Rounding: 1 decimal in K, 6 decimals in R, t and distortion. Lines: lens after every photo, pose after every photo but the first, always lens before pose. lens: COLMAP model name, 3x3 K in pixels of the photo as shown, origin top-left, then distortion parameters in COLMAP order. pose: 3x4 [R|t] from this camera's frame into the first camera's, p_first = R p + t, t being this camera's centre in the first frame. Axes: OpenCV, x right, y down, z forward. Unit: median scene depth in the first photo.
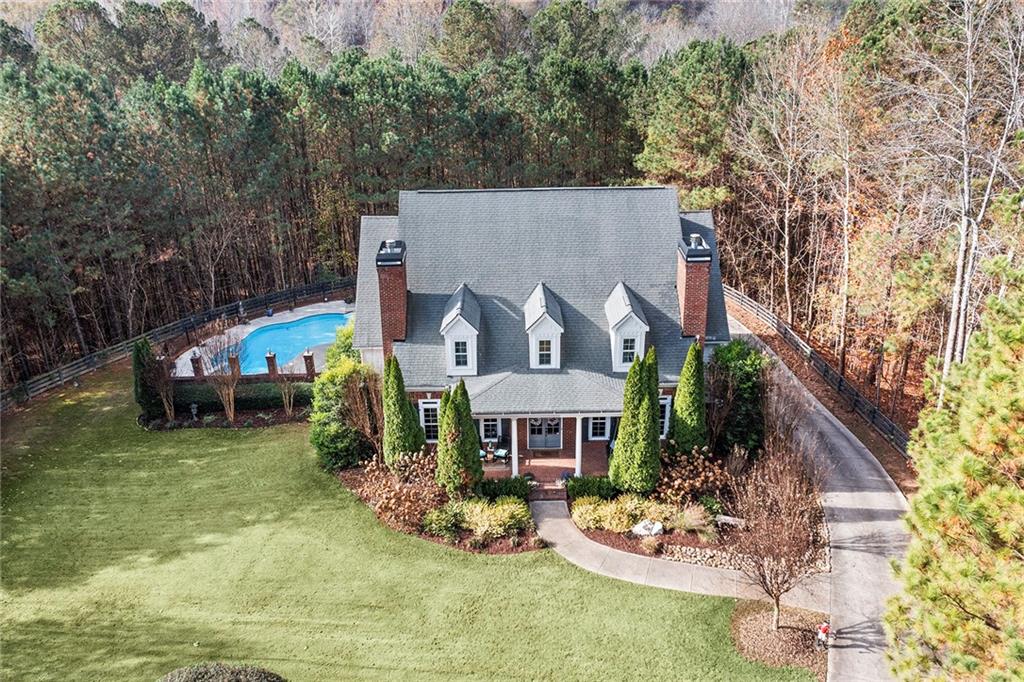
lens RADIAL K [[791.4, 0, 514.2], [0, 791.4, 362.6], [0, 0, 1]] dist [-0.026717, -0.004939]
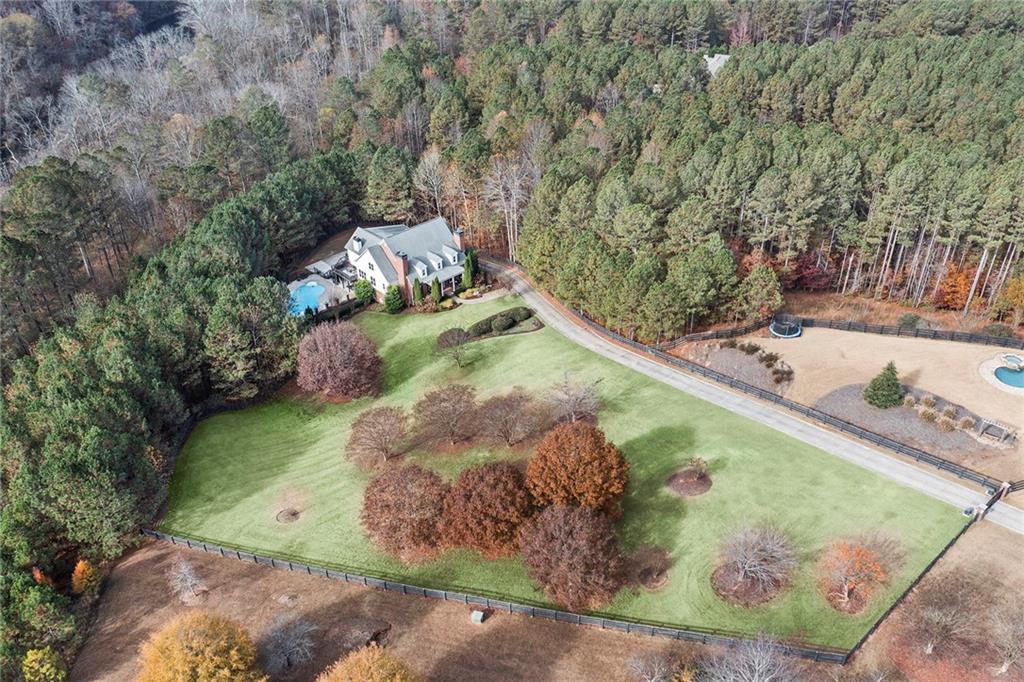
lens RADIAL K [[791.4, 0, 514.2], [0, 791.4, 362.6], [0, 0, 1]] dist [-0.026717, -0.004939]
pose [[0.737224, -0.390296, 0.551517, -2.267777], [0.306298, 0.920640, 0.242081, -0.450017], [-0.602232, -0.009539, 0.798264, -2.712493]]
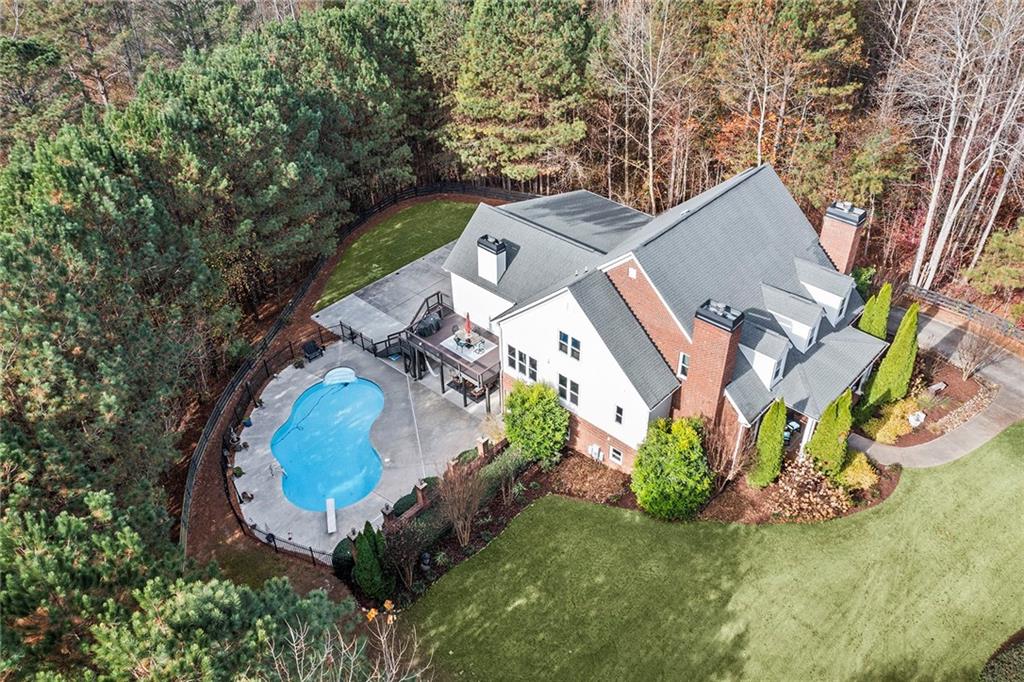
lens RADIAL K [[813.7, 0, 512.0], [0, 813.7, 341.0], [0, 0, 1]] dist [-0.014683, -0.000061]
pose [[0.694950, -0.434882, 0.572645, -1.025025], [0.328449, 0.900430, 0.285213, -0.526255], [-0.639661, -0.010124, 0.768590, 0.339623]]
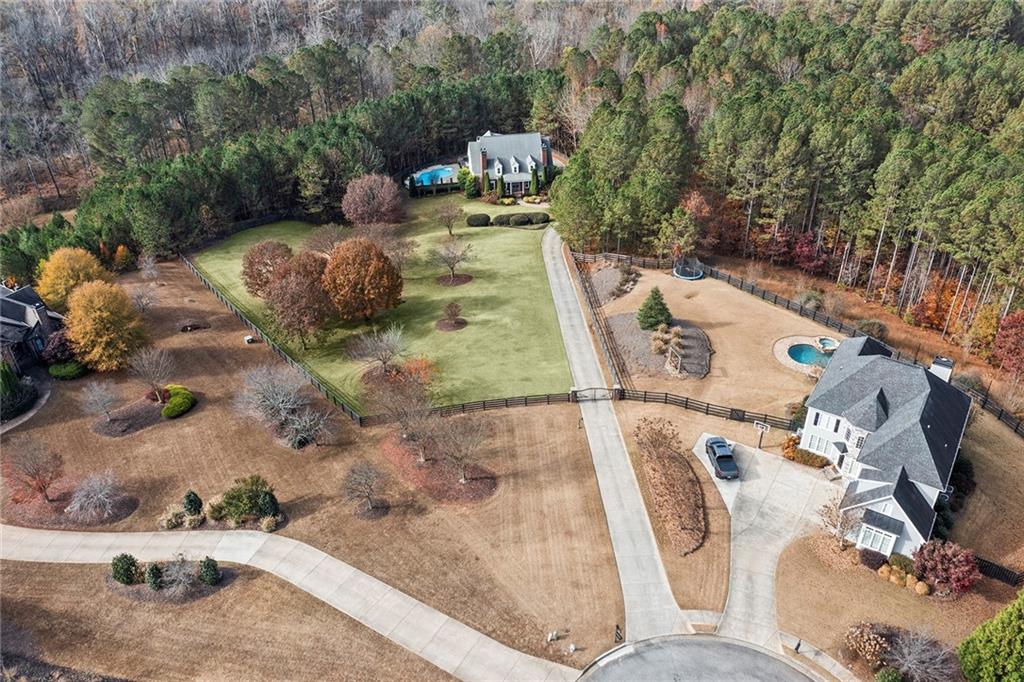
lens RADIAL K [[791.4, 0, 514.2], [0, 791.4, 362.6], [0, 0, 1]] dist [-0.026717, -0.004939]
pose [[0.990708, -0.088825, 0.102992, -0.611259], [0.071380, 0.984177, 0.162177, 0.390870], [-0.115768, -0.153318, 0.981372, -4.239595]]
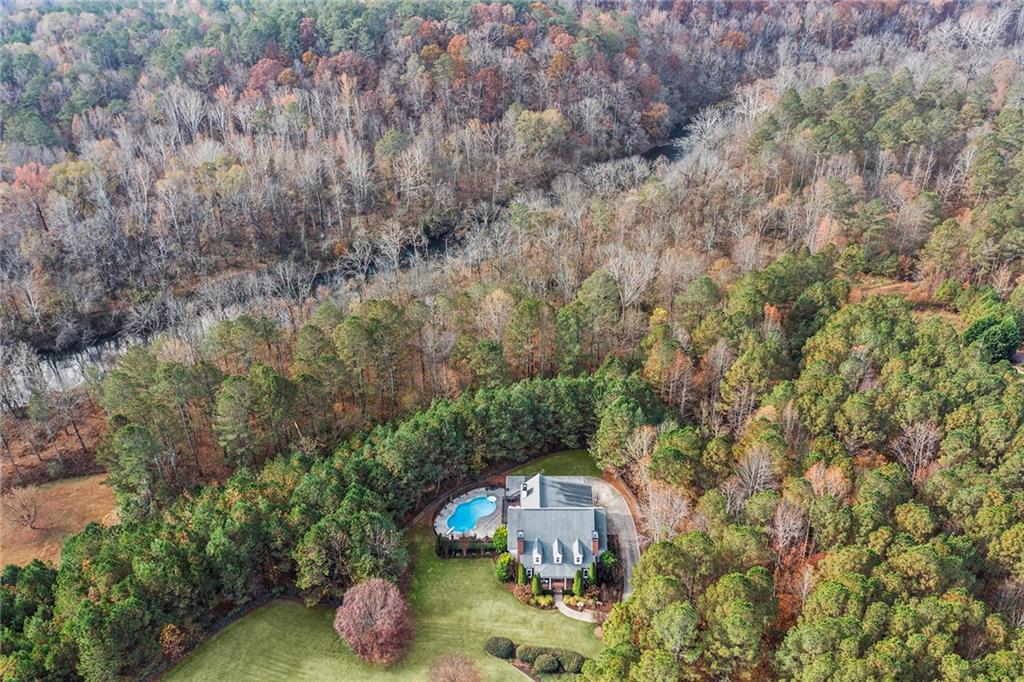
lens RADIAL K [[813.7, 0, 512.0], [0, 813.7, 341.0], [0, 0, 1]] dist [-0.014683, -0.000061]
pose [[0.999472, 0.012308, -0.030080, -0.088427], [-0.009576, 0.995957, 0.089323, -1.566378], [0.031058, -0.088987, 0.995548, -3.213403]]
